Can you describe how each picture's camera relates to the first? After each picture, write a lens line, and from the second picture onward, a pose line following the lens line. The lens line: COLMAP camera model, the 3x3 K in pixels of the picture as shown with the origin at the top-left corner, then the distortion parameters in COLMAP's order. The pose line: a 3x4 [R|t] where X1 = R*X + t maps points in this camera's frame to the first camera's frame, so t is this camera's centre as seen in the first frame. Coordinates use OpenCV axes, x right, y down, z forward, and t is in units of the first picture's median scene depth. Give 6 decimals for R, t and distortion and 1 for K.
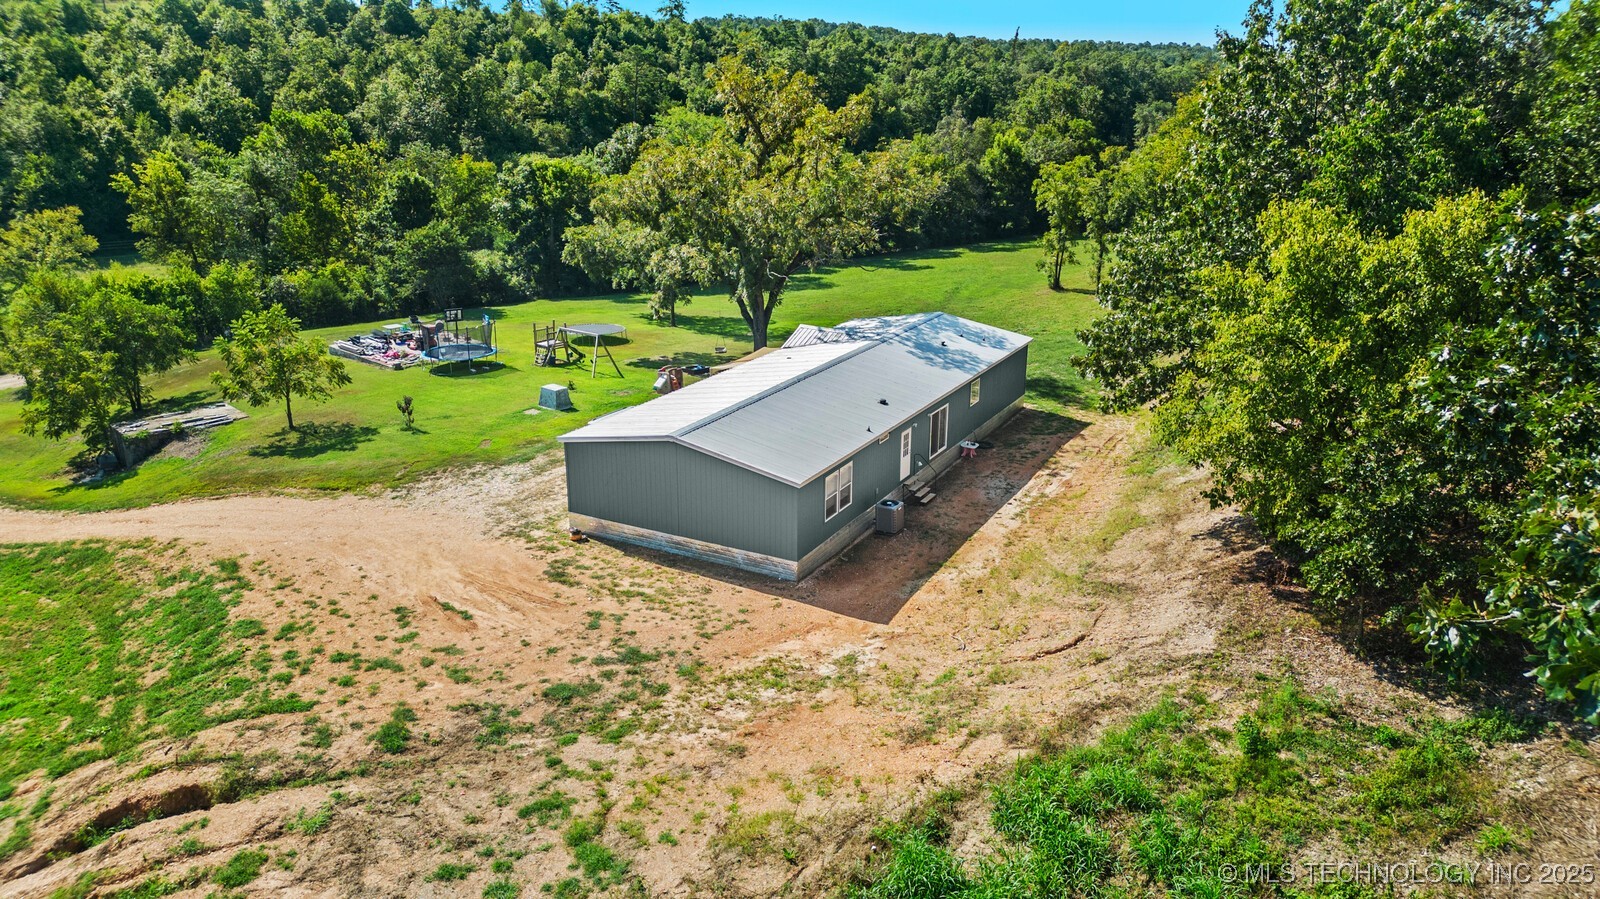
lens RADIAL K [[1090.8, 0, 821.6], [0, 1090.8, 443.2], [0, 0, 1]] dist [0.010845, -0.000158]
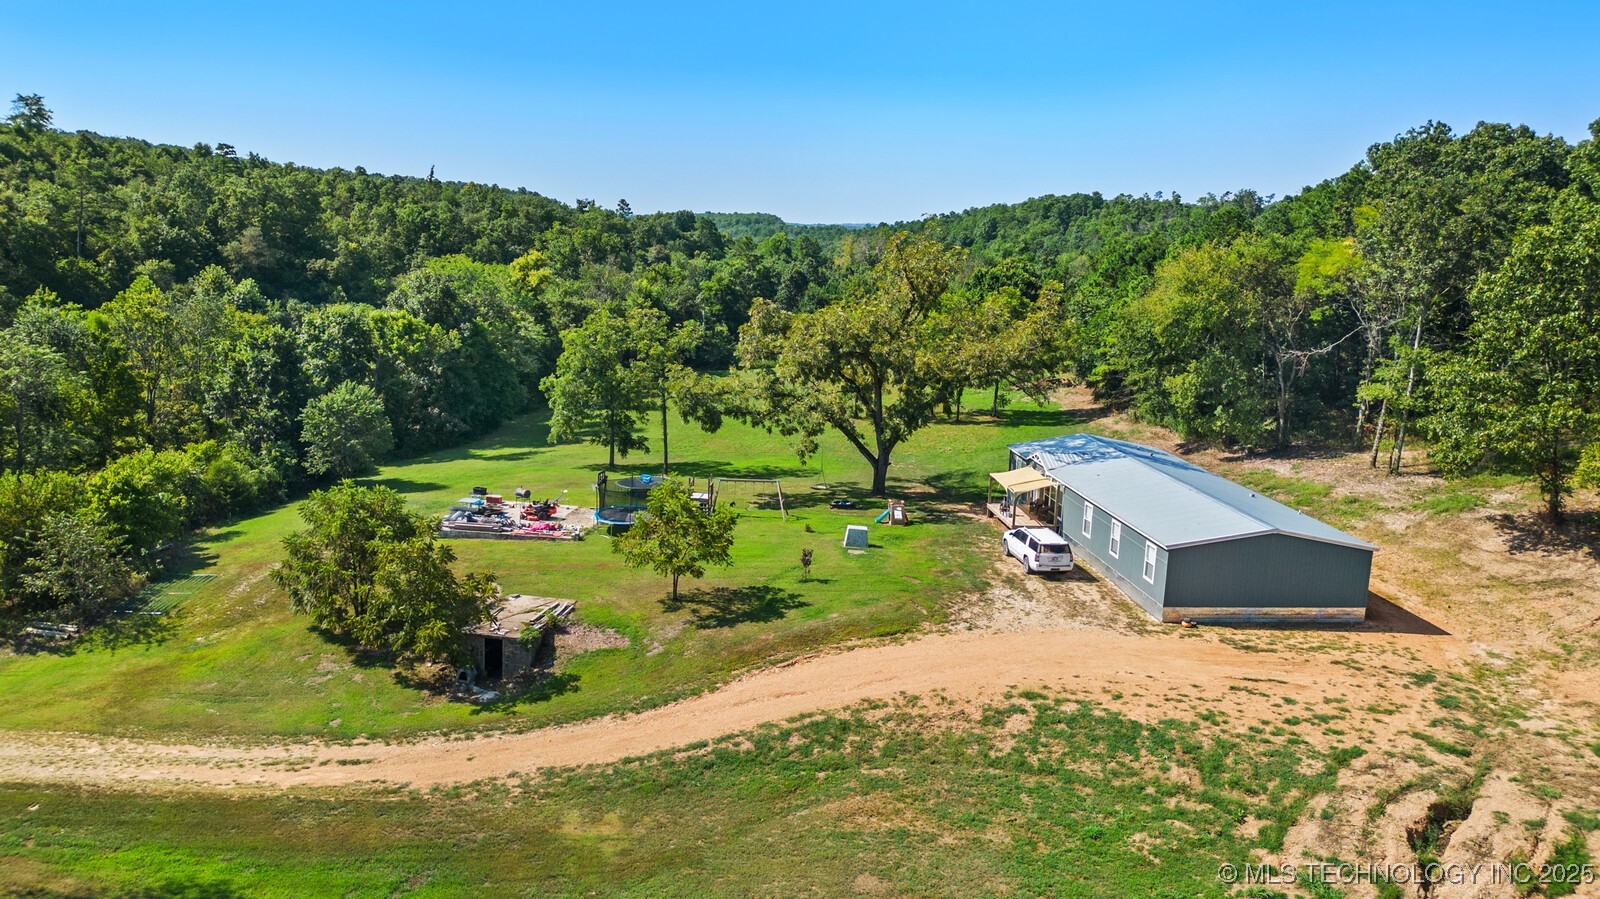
lens RADIAL K [[1149.4, 0, 800.0], [0, 1149.4, 449.5], [0, 0, 1]] dist [0.003929, -0.002156]
pose [[0.830210, -0.071947, 0.552788, -1.546305], [0.137828, 0.987341, -0.078494, -0.079792], [-0.540143, 0.141356, 0.829617, 0.170660]]
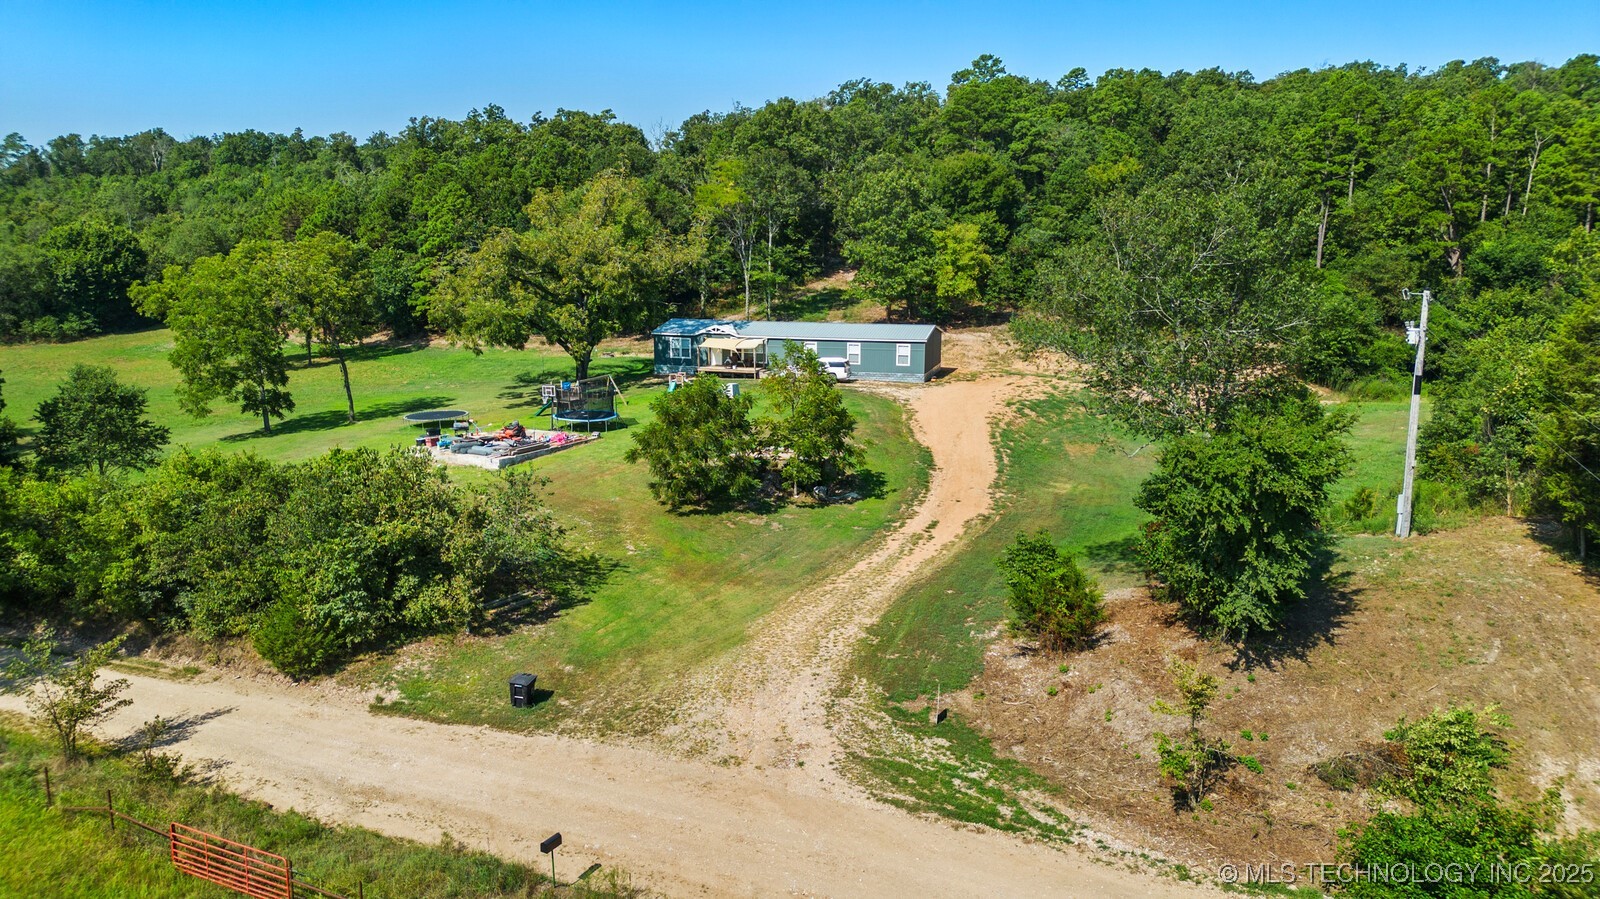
lens RADIAL K [[1090.8, 0, 821.6], [0, 1090.8, 443.2], [0, 0, 1]] dist [0.010845, -0.000158]
pose [[-0.220010, -0.177207, 0.959267, -2.857063], [0.303458, 0.922138, 0.239947, -0.492337], [-0.927097, 0.343887, -0.149105, 1.930072]]
